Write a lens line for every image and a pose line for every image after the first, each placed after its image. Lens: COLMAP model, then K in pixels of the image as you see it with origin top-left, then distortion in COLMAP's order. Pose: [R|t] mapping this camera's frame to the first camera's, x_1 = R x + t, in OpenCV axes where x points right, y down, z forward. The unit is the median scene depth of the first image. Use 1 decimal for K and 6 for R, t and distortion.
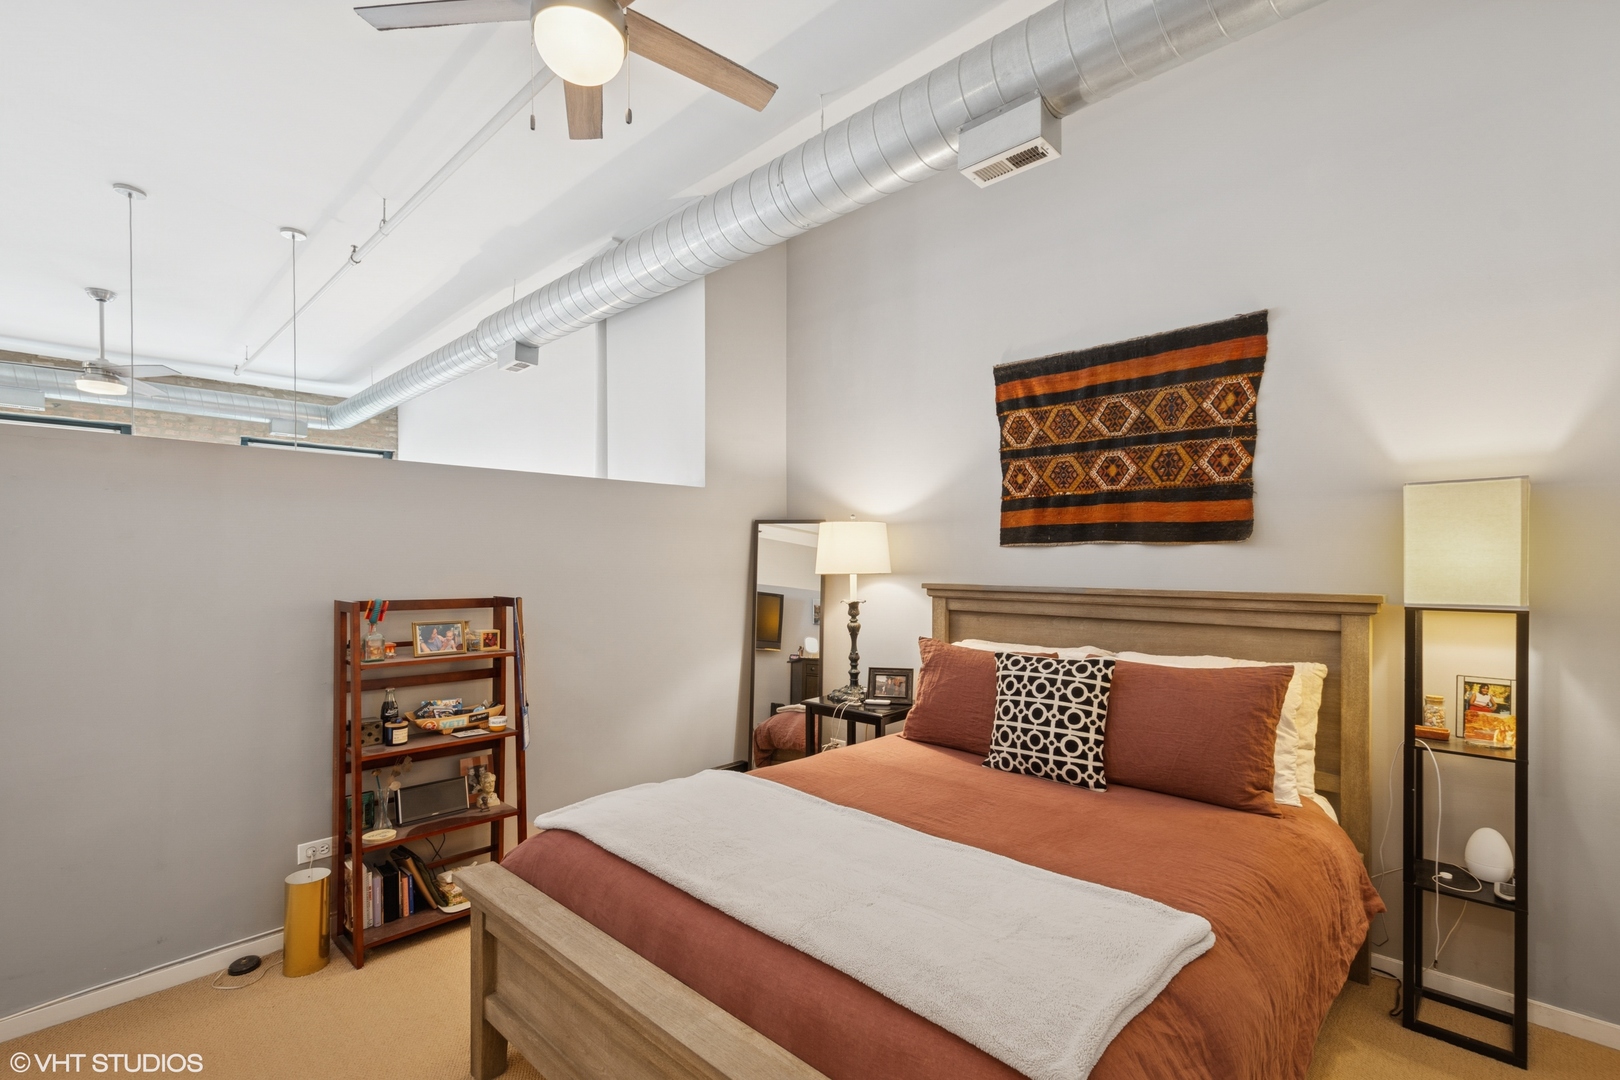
lens RADIAL K [[717.2, 0, 817.7], [0, 717.2, 551.4], [0, 0, 1]] dist [0.015653, -0.005537]
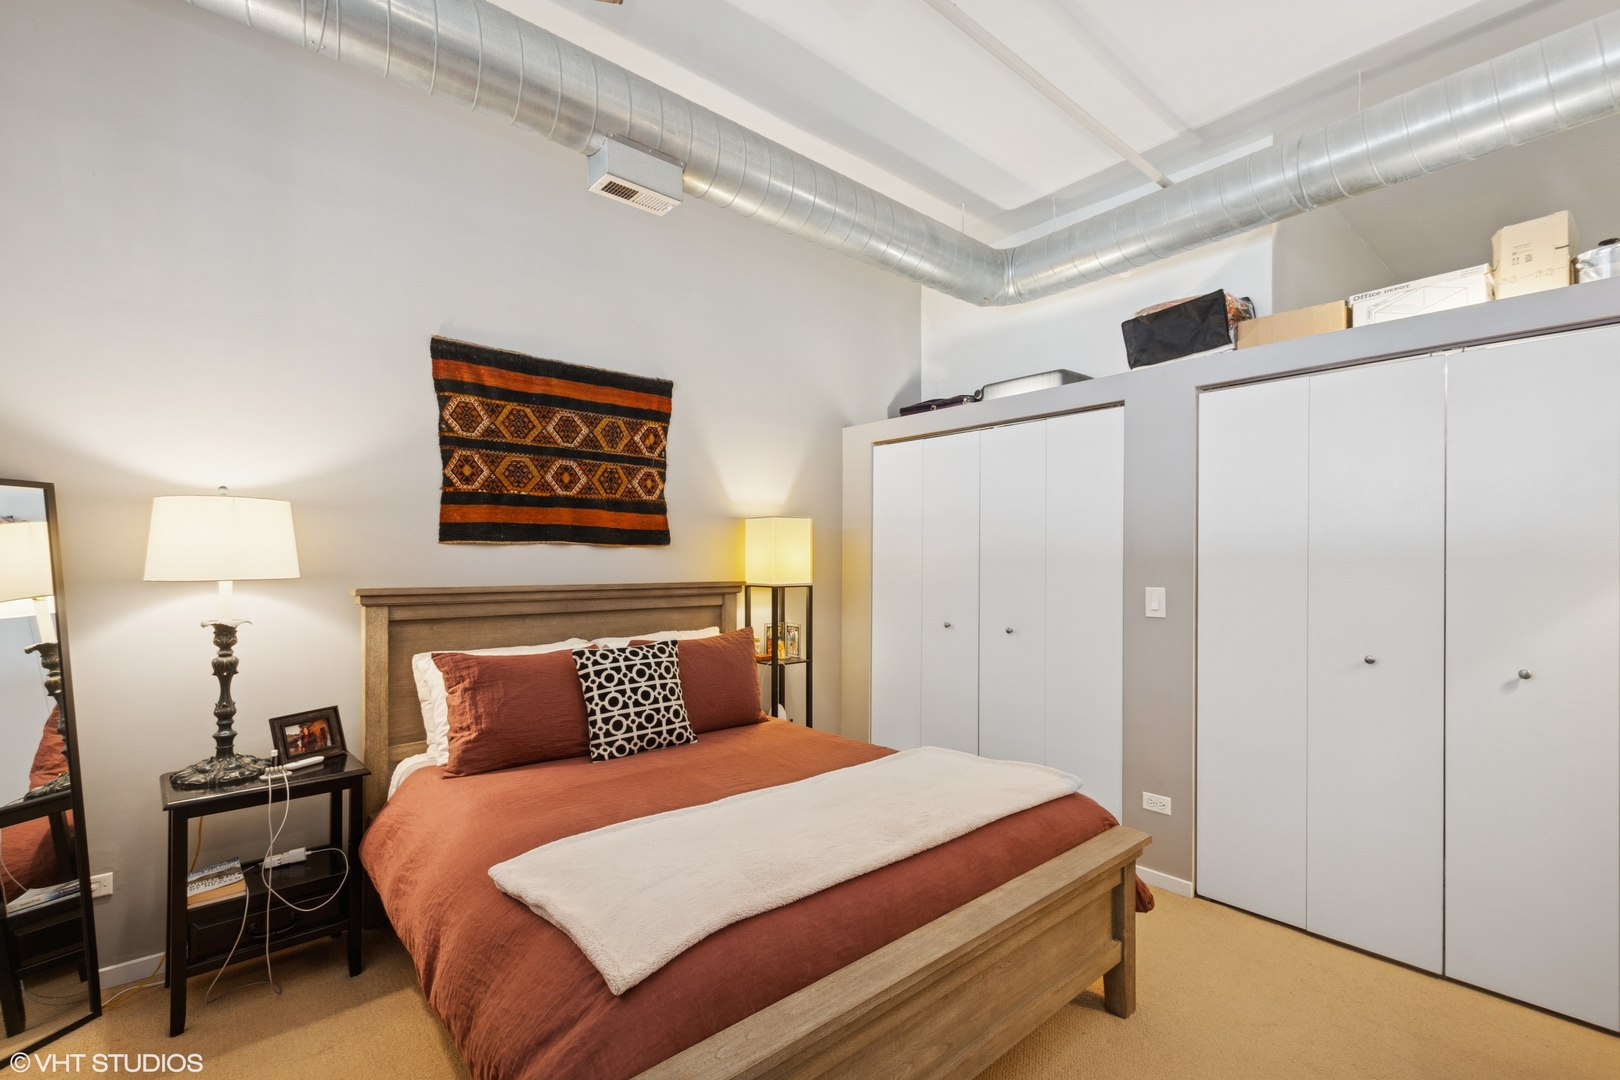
lens RADIAL K [[717.2, 0, 817.7], [0, 717.2, 551.4], [0, 0, 1]] dist [0.015653, -0.005537]
pose [[0.102493, 0.010612, 0.994677, -0.649431], [-0.016648, 0.999821, -0.008951, 0.003716], [-0.994594, -0.015642, 0.102651, 0.505919]]
